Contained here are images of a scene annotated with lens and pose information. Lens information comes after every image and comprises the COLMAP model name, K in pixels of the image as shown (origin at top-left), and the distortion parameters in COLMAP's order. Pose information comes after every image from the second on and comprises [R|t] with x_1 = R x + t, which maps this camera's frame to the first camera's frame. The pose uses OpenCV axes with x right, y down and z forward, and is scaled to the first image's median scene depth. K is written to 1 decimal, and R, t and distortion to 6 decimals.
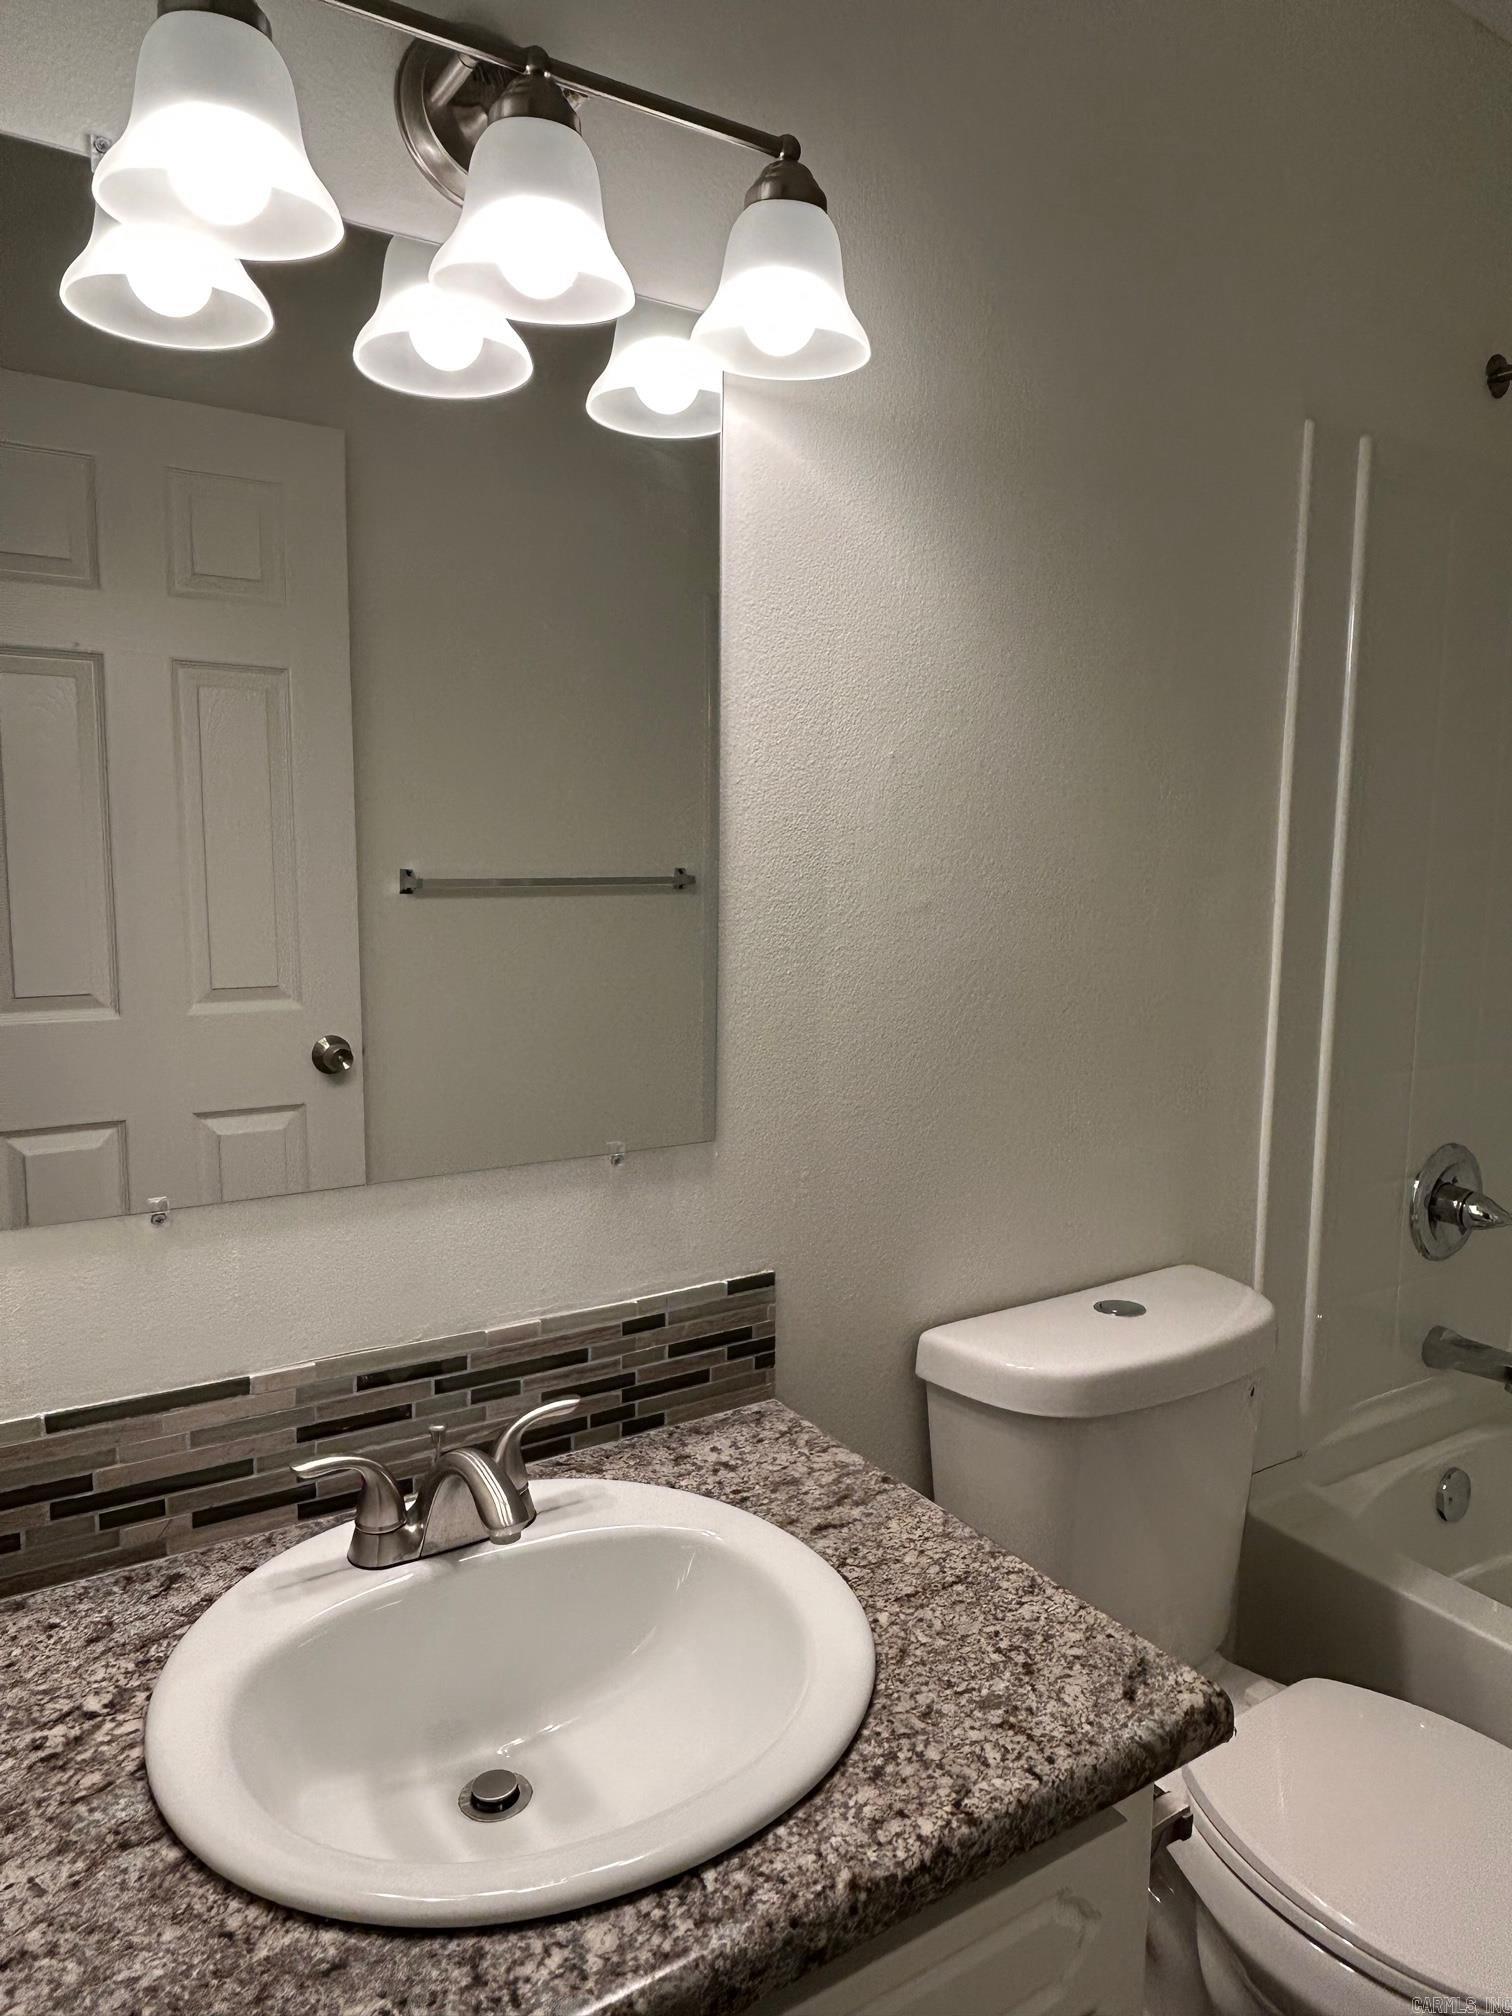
lens RADIAL K [[1368.1, 0, 769.7], [0, 1368.1, 985.1], [0, 0, 1]] dist [-0.004383, -0.001202]
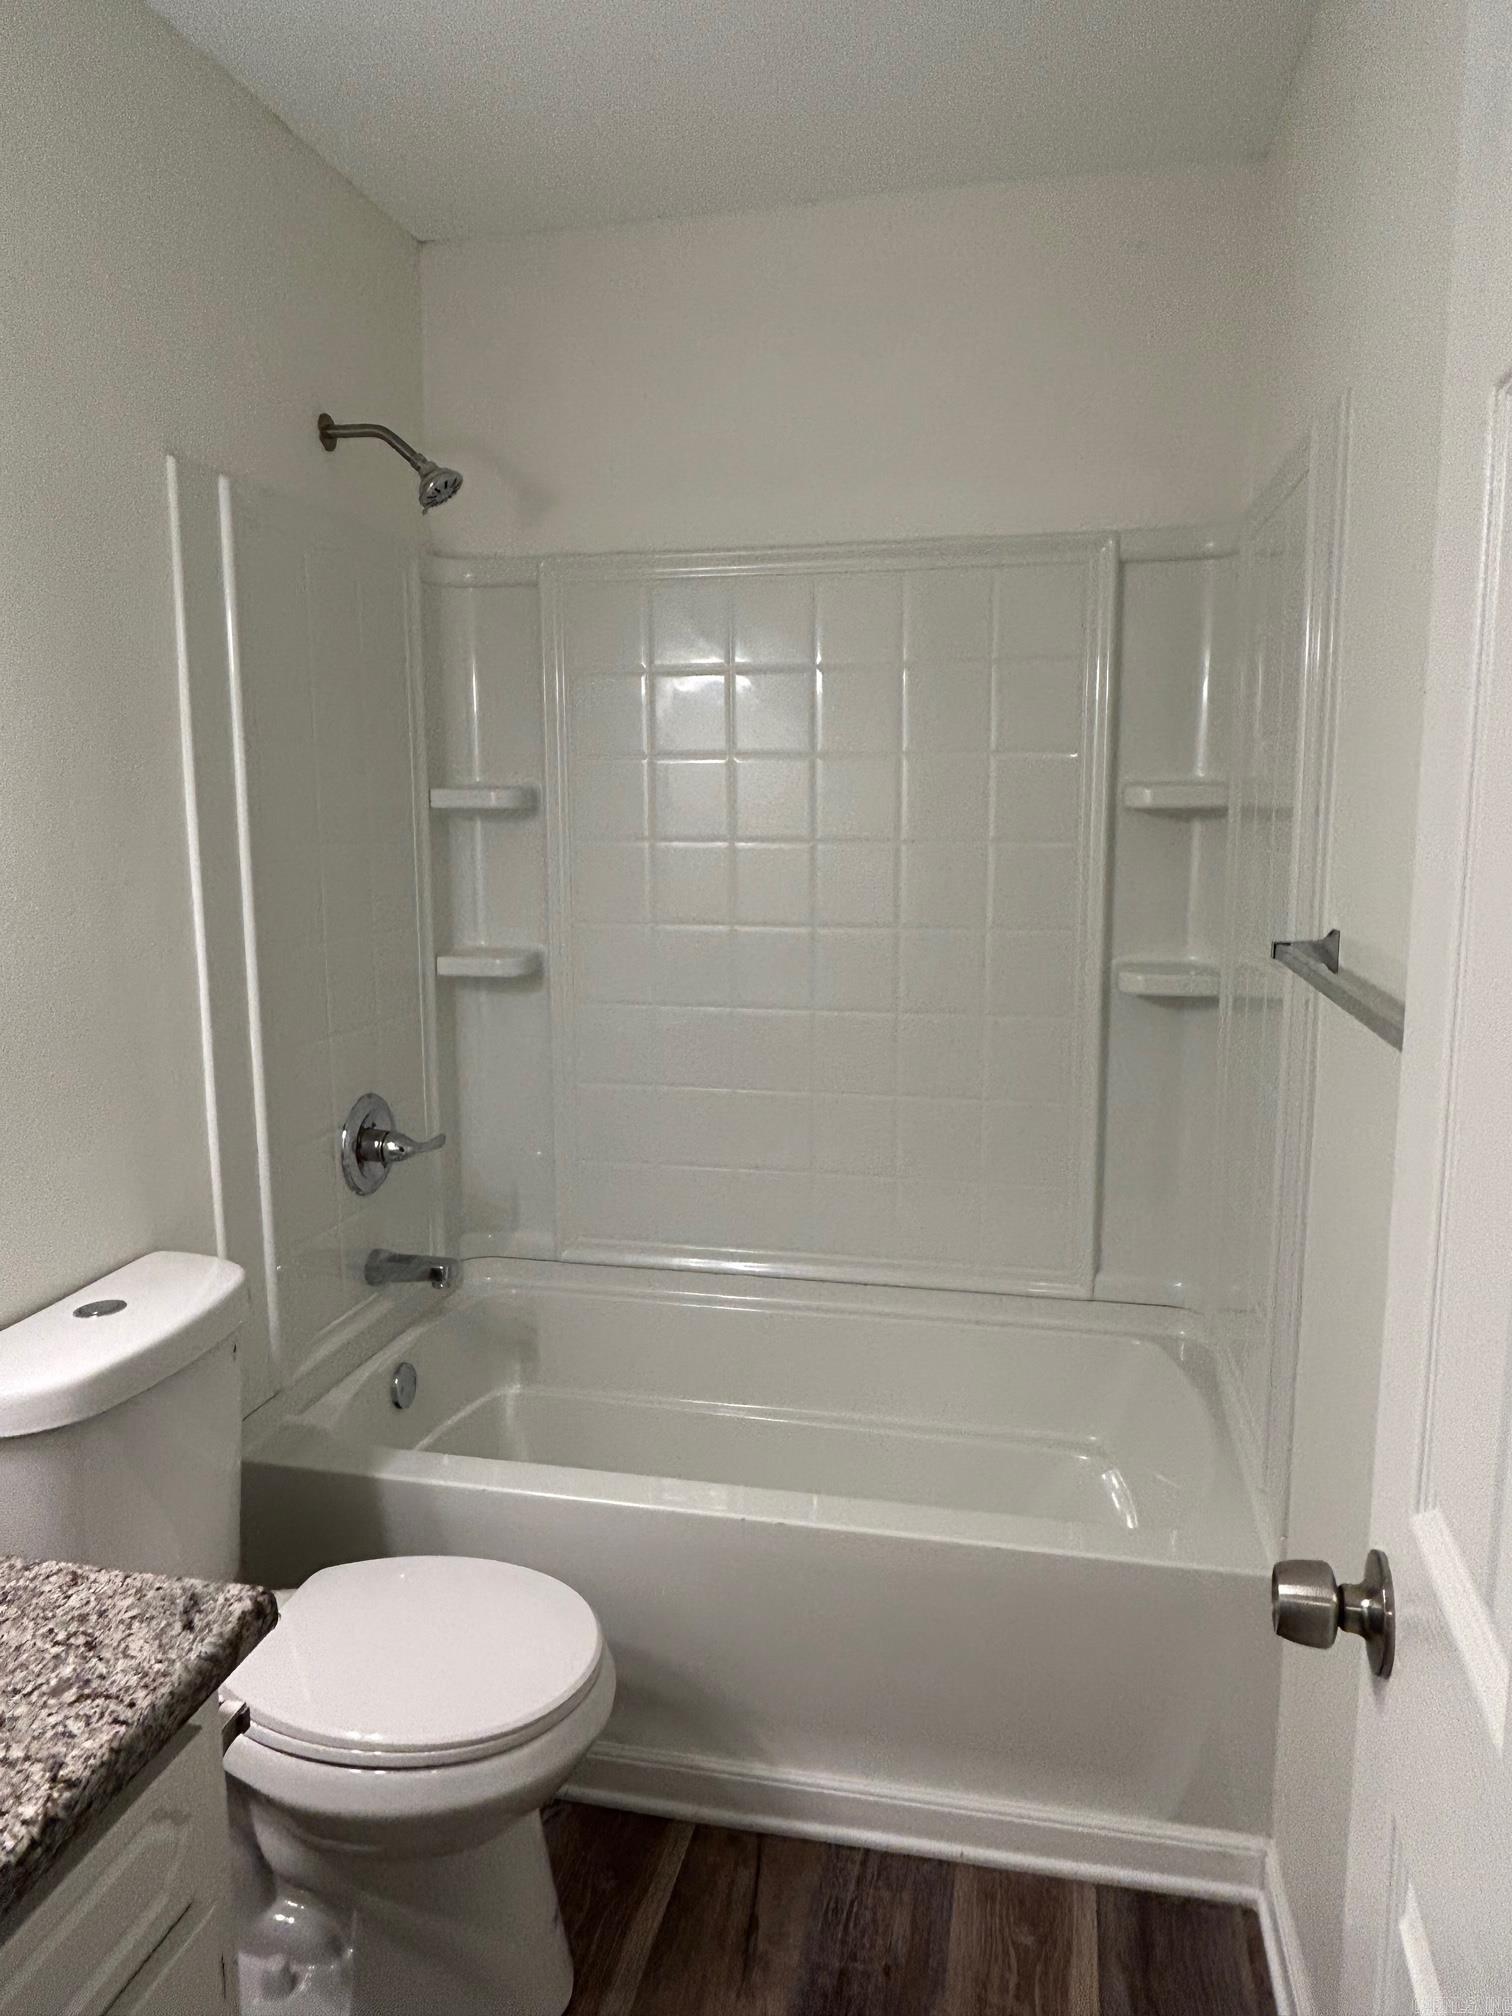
lens RADIAL K [[1368.1, 0, 769.7], [0, 1368.1, 985.1], [0, 0, 1]] dist [-0.004383, -0.001202]
pose [[0.711862, -0.116837, 0.692533, -0.111326], [0.097311, 0.992963, 0.067496, -0.044137], [-0.695546, 0.019343, 0.718222, -0.165176]]
